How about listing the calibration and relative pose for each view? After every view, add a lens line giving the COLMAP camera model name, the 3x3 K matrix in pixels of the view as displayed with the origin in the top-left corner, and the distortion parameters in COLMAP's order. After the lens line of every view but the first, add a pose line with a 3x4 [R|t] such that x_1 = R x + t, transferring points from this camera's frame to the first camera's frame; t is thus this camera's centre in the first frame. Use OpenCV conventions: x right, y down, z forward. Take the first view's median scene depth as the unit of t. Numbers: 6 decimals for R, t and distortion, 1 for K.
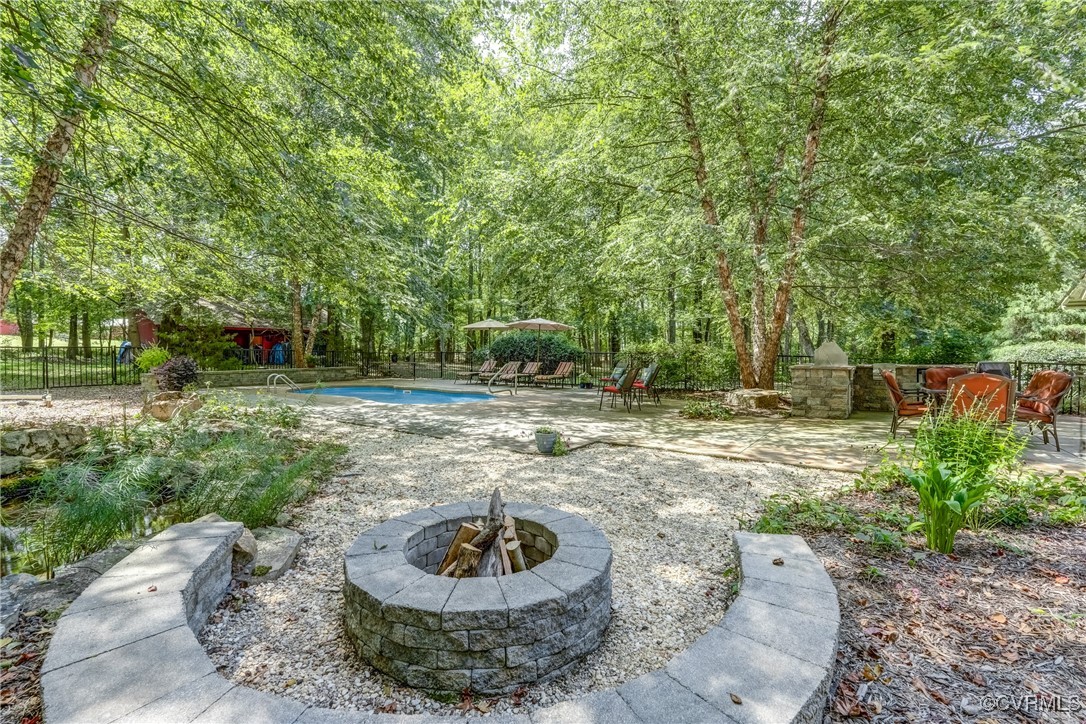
lens RADIAL K [[481.7, 0, 542.2], [0, 481.7, 360.0], [0, 0, 1]] dist [-0.009705, 0.002152]
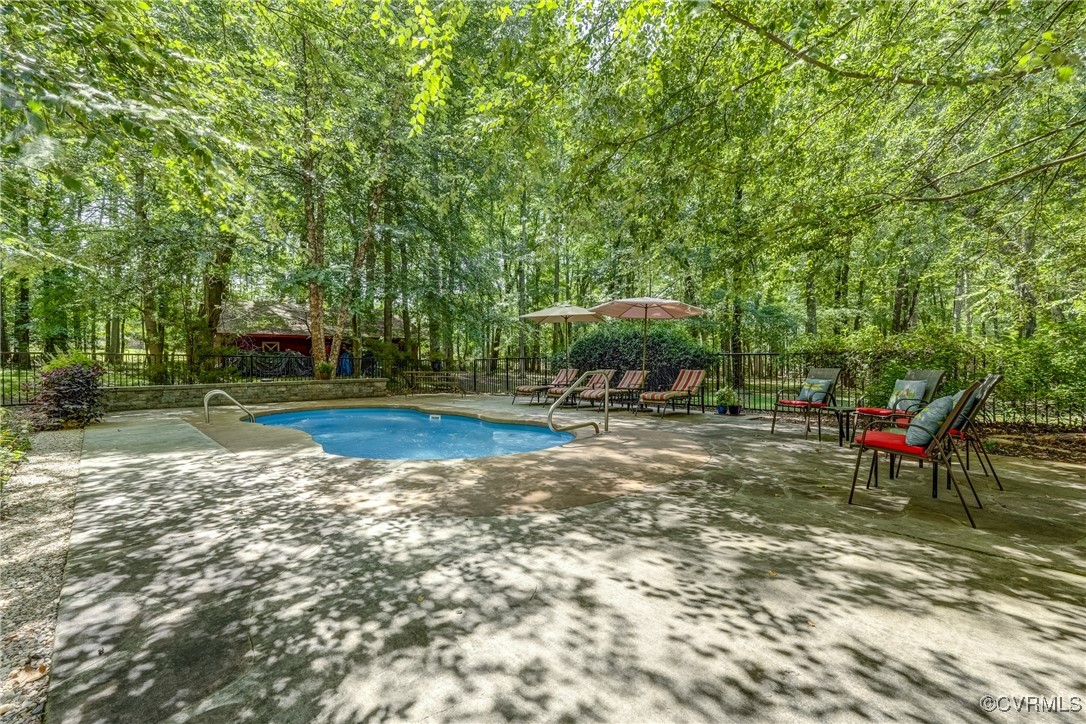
lens RADIAL K [[481.7, 0, 539.9], [0, 481.7, 363.2], [0, 0, 1]] dist [-0.009705, 0.002152]
pose [[0.980862, -0.008474, -0.194519, -0.018141], [0.005729, 0.999876, -0.014671, 0.004094], [0.194619, 0.013275, 0.980789, 0.368139]]
